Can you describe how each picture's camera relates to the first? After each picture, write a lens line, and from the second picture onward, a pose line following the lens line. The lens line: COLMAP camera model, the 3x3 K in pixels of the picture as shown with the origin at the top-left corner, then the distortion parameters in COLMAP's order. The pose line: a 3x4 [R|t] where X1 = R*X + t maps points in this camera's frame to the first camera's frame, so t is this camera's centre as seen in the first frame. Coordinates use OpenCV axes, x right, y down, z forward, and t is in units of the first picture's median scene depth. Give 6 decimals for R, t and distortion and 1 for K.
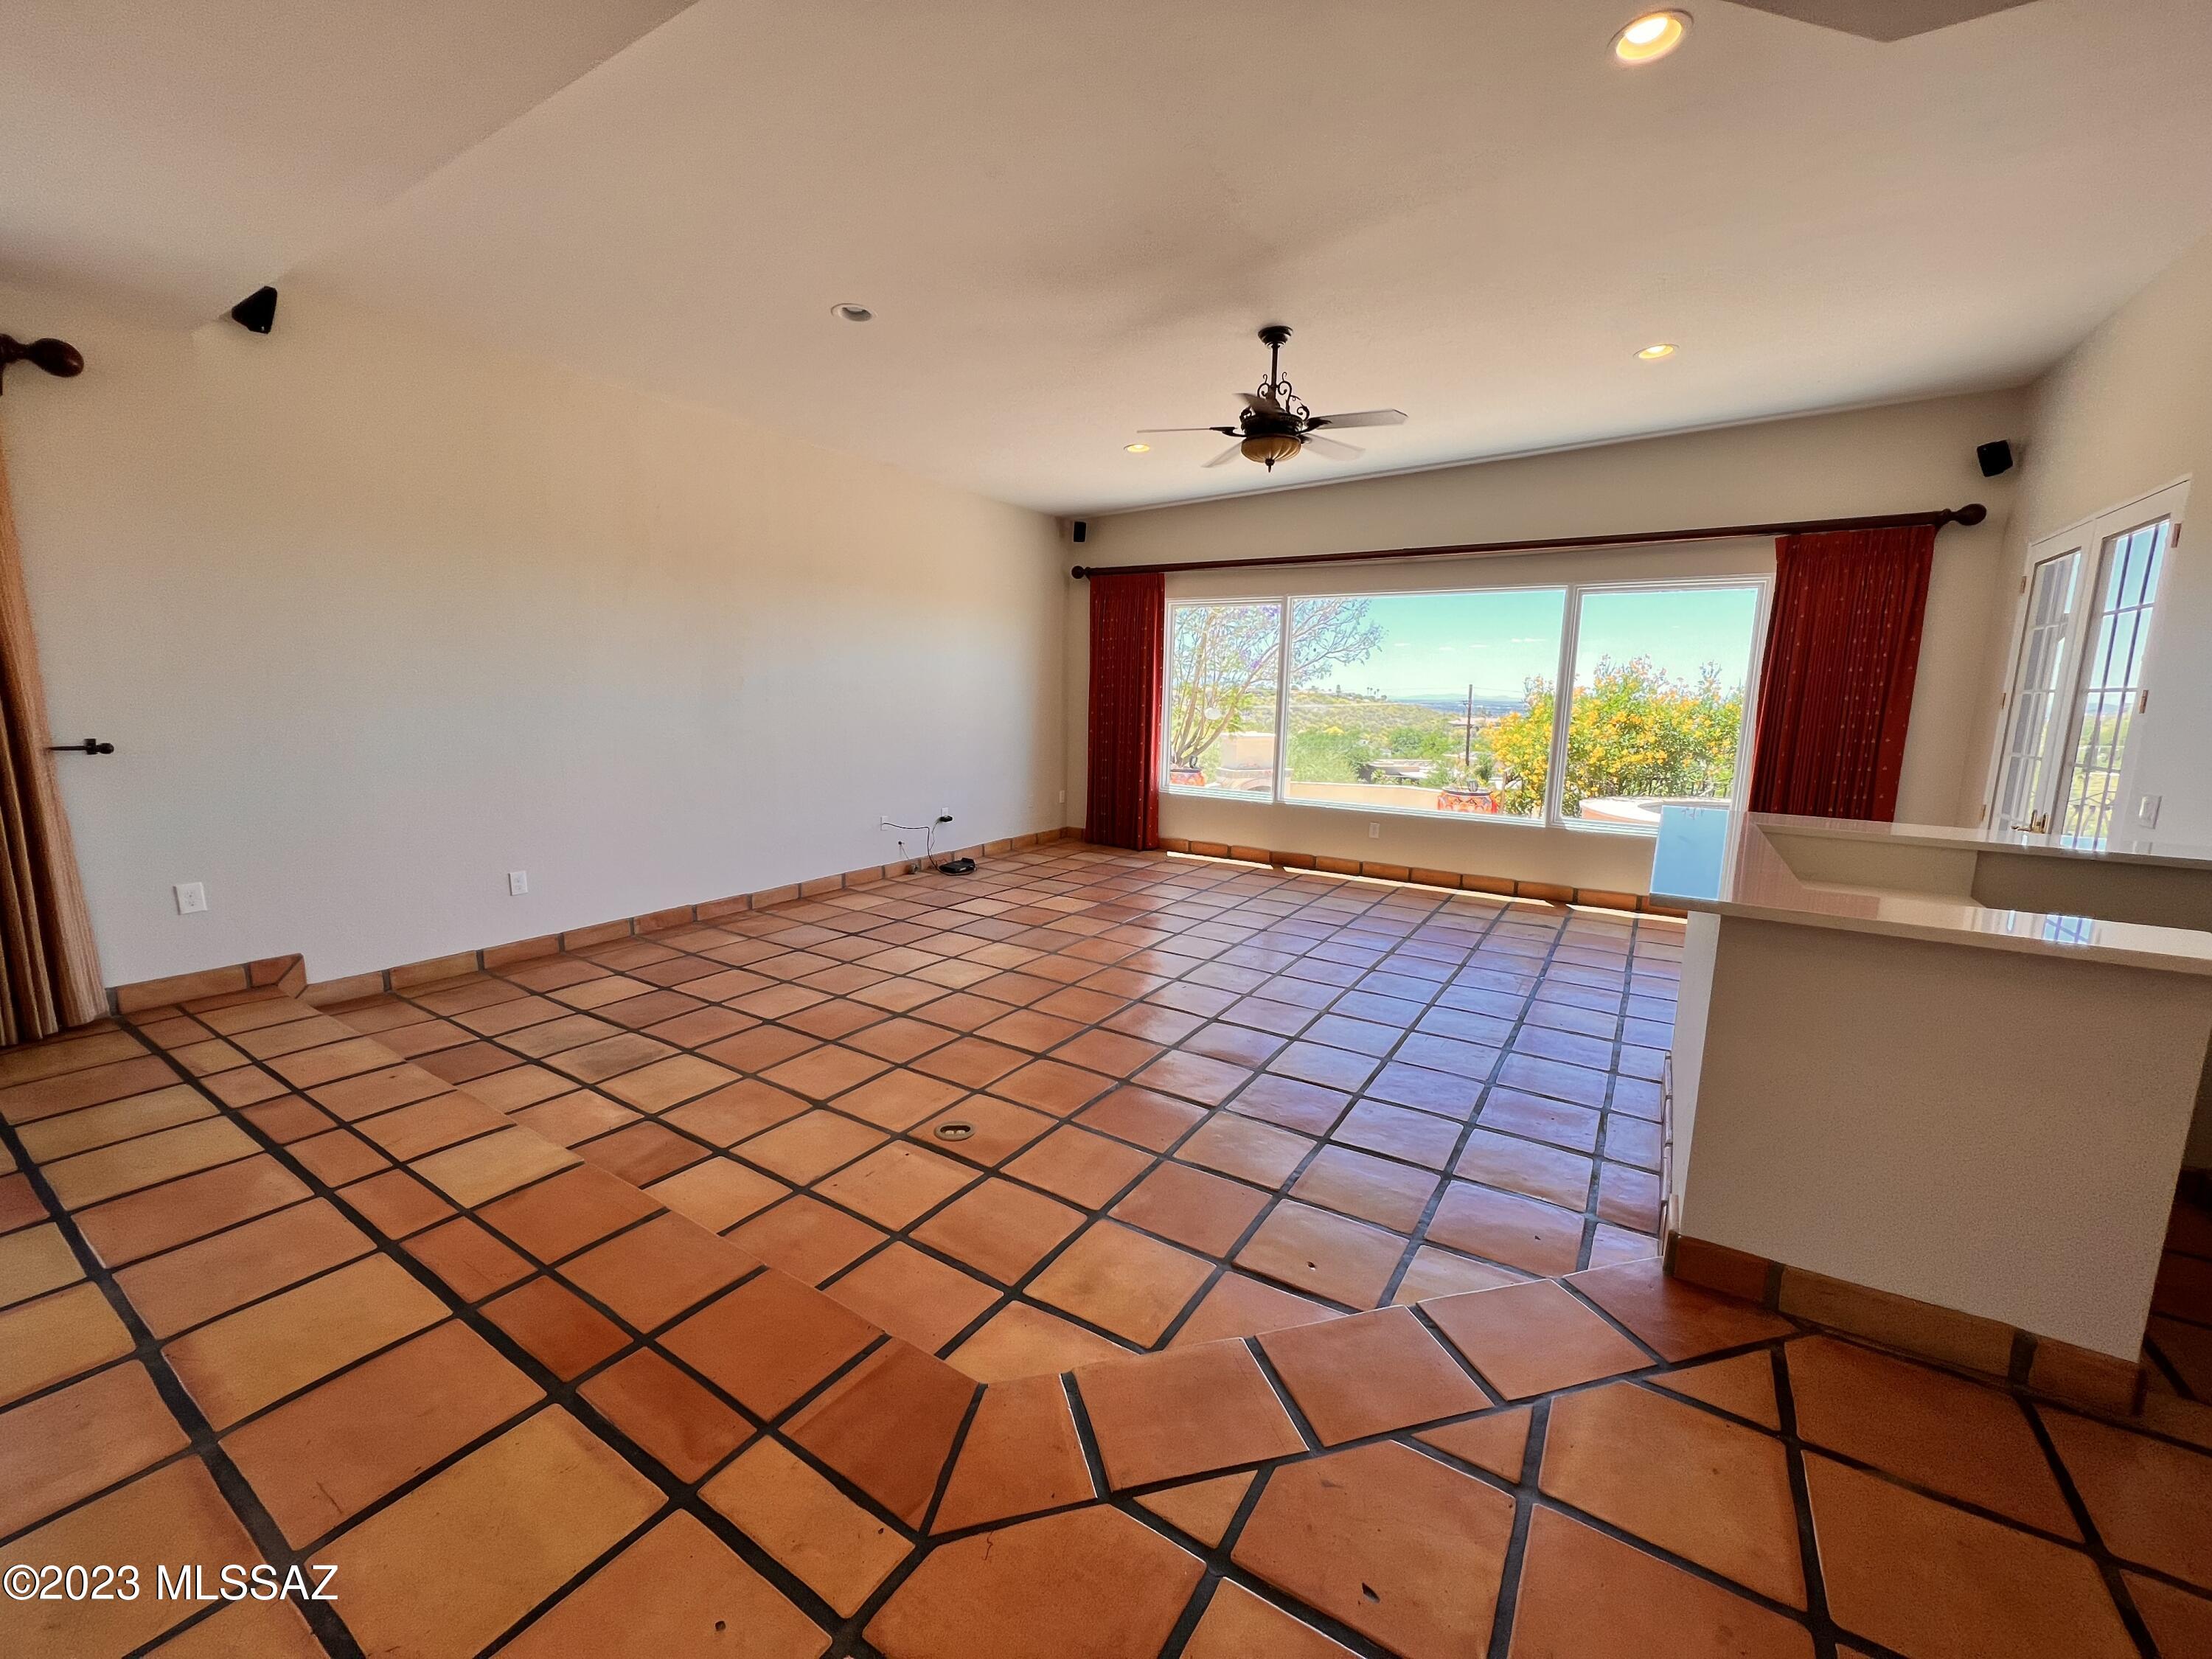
lens RADIAL K [[880.5, 0, 1098.2], [0, 880.5, 824.2], [0, 0, 1]] dist [-0.001096, 0.000119]
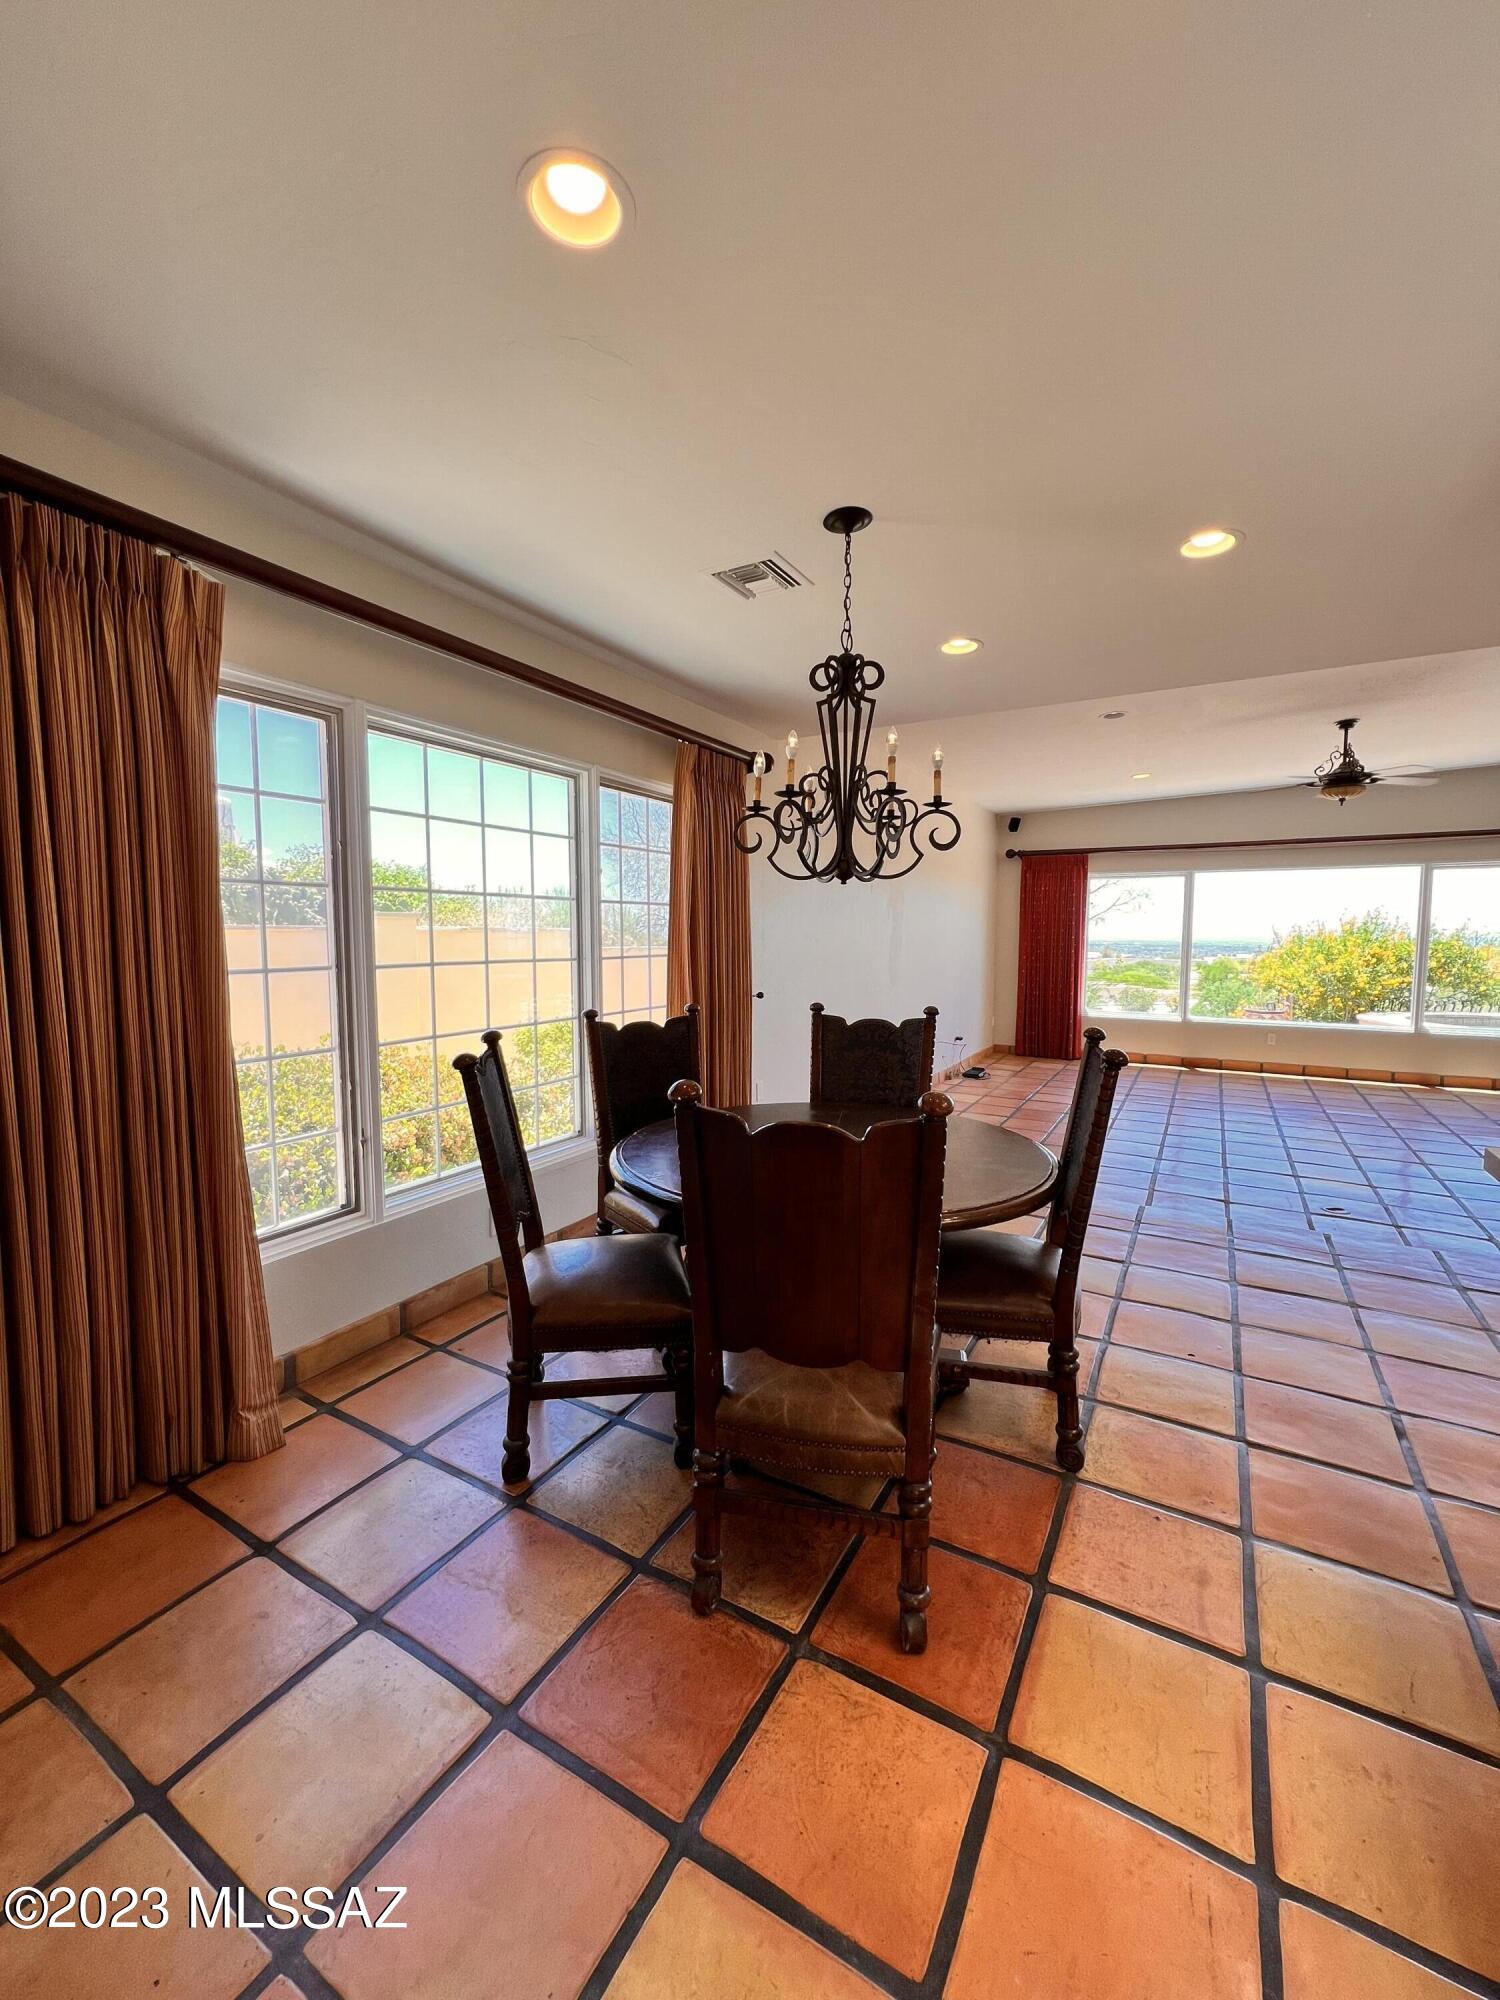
lens RADIAL K [[794.4, 0, 754.7], [0, 794.4, 1005.8], [0, 0, 1]] dist [-0.002616, 0.000515]
pose [[0.998664, -0.021793, 0.046848, -0.948461], [0.024506, 0.998007, -0.058144, 0.012271], [-0.045487, 0.059214, 0.997208, -0.352432]]
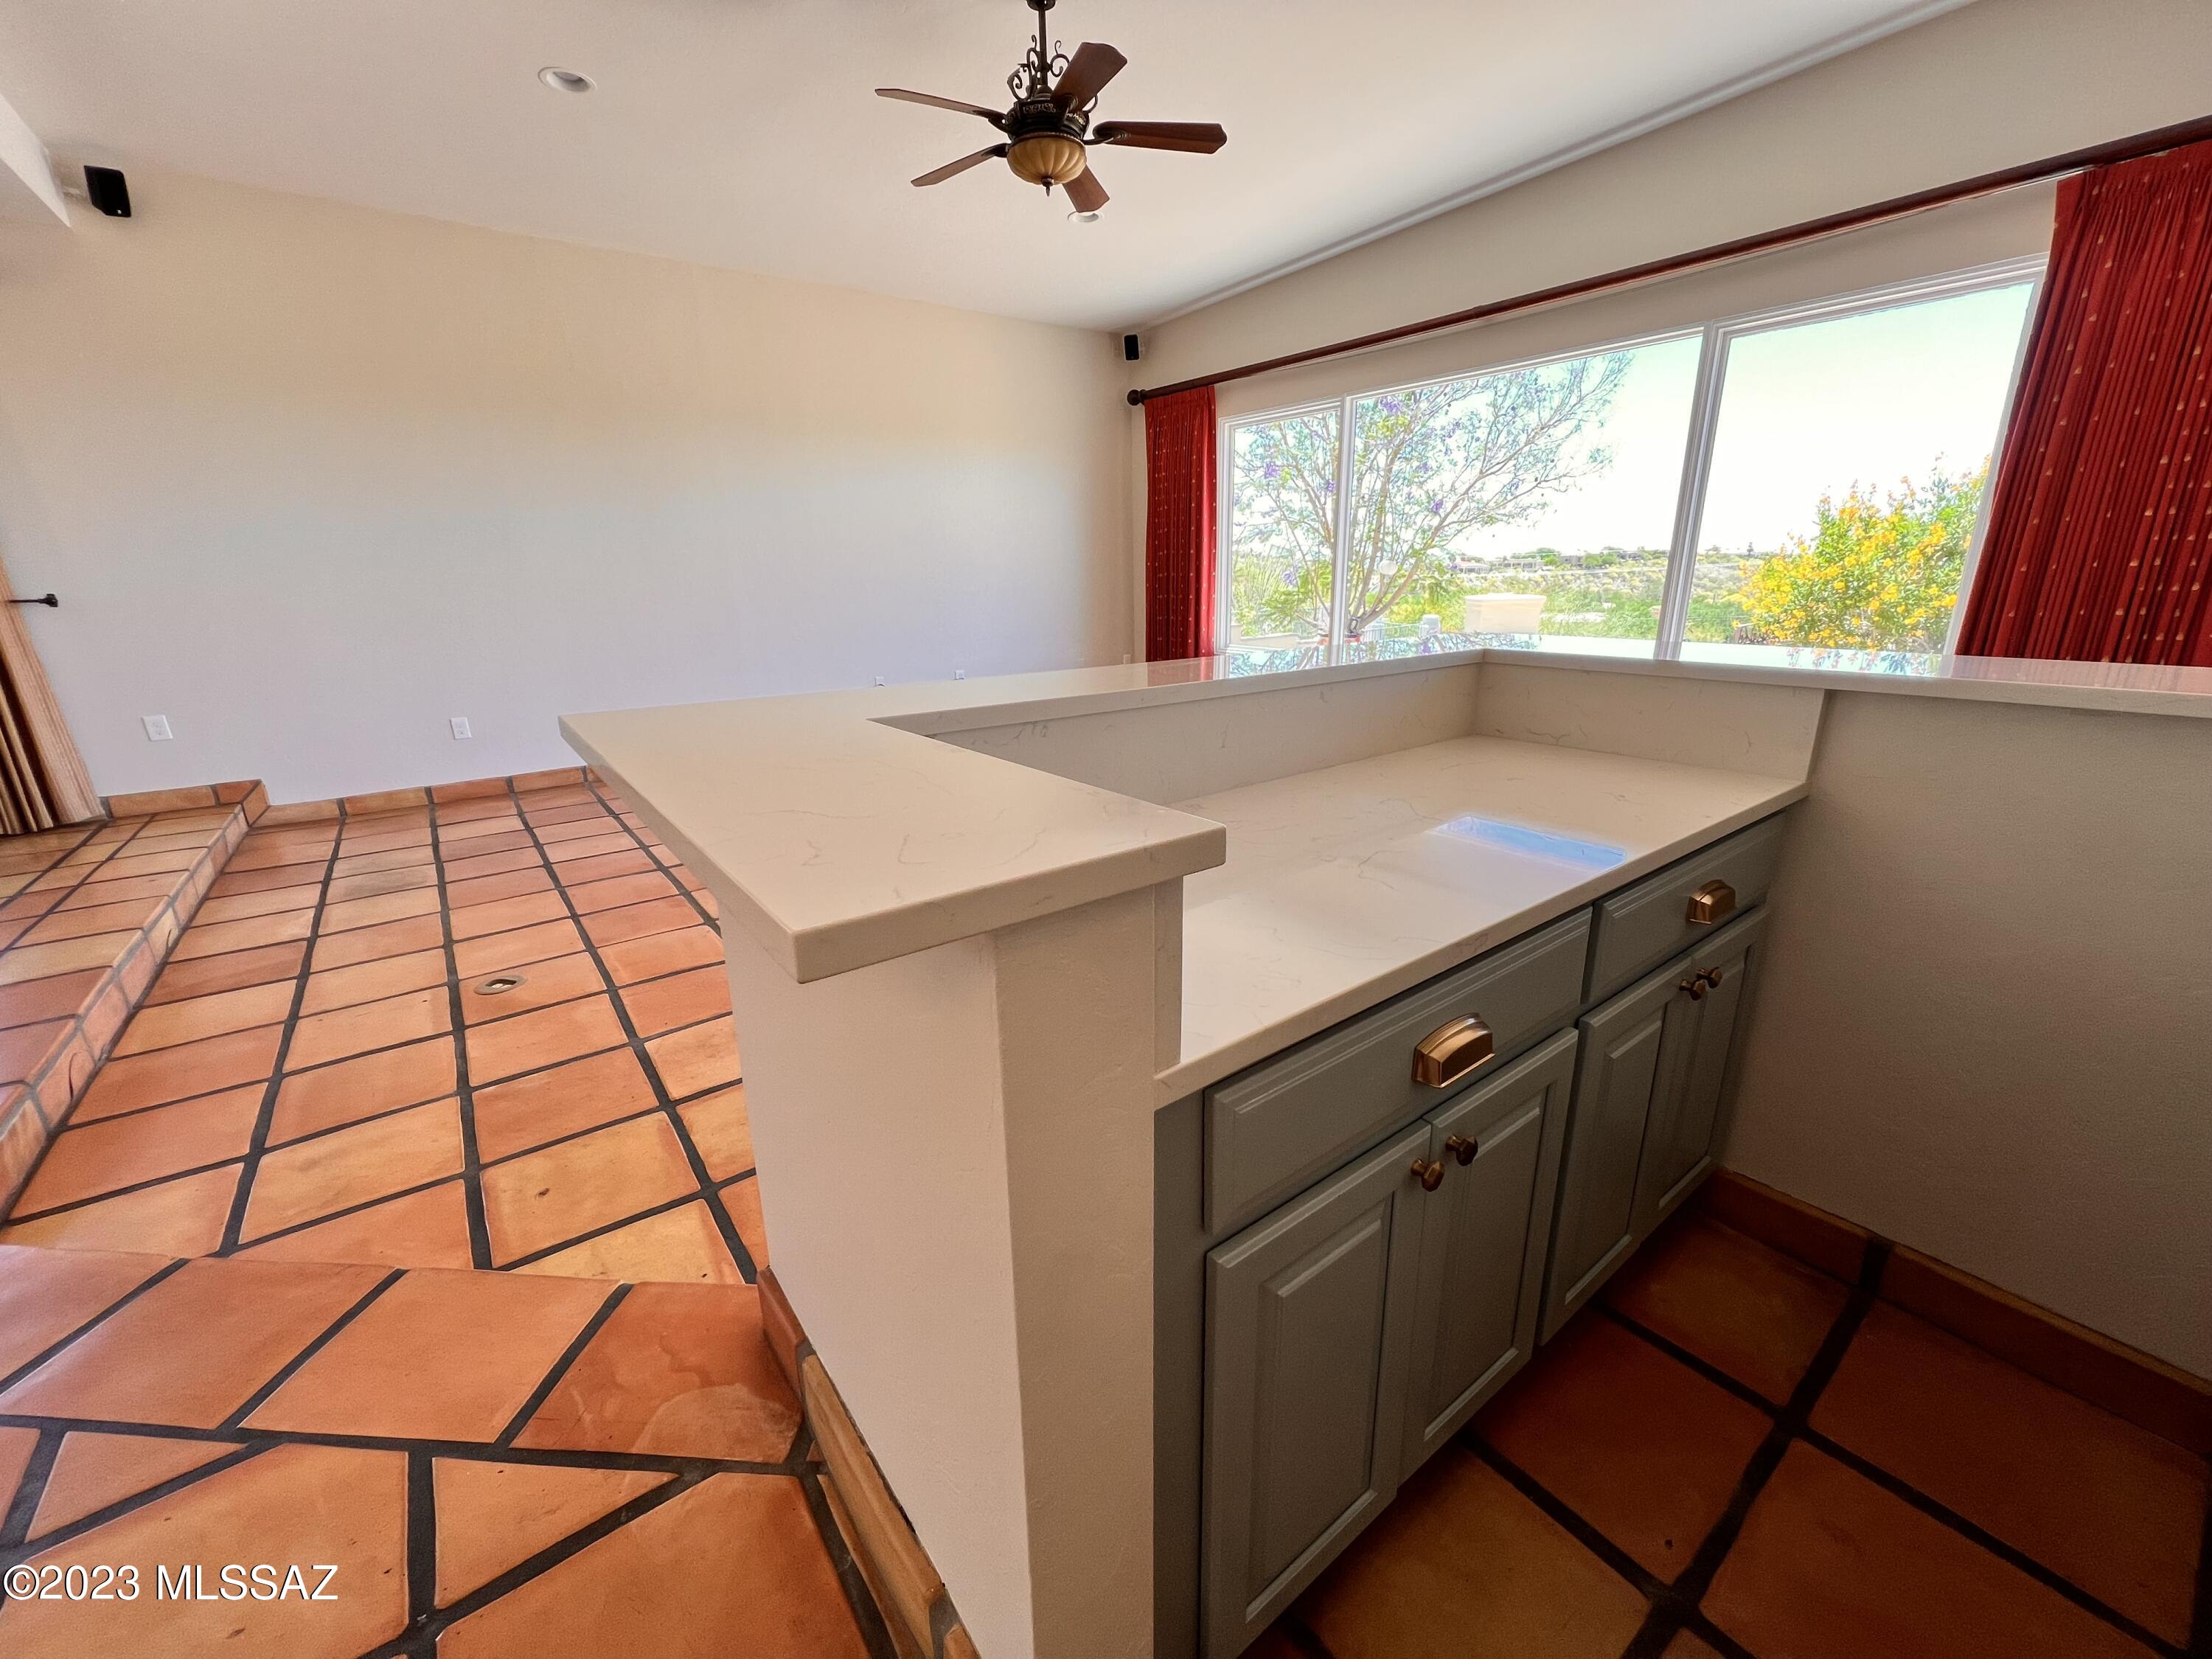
lens RADIAL K [[878.6, 0, 1097.8], [0, 878.6, 828.7], [0, 0, 1]] dist [-0.002616, 0.000515]
pose [[0.938296, 0.060626, -0.340478, 0.526973], [-0.013834, 0.990306, 0.138211, 0.031093], [0.345556, -0.124973, 0.930039, 0.259179]]
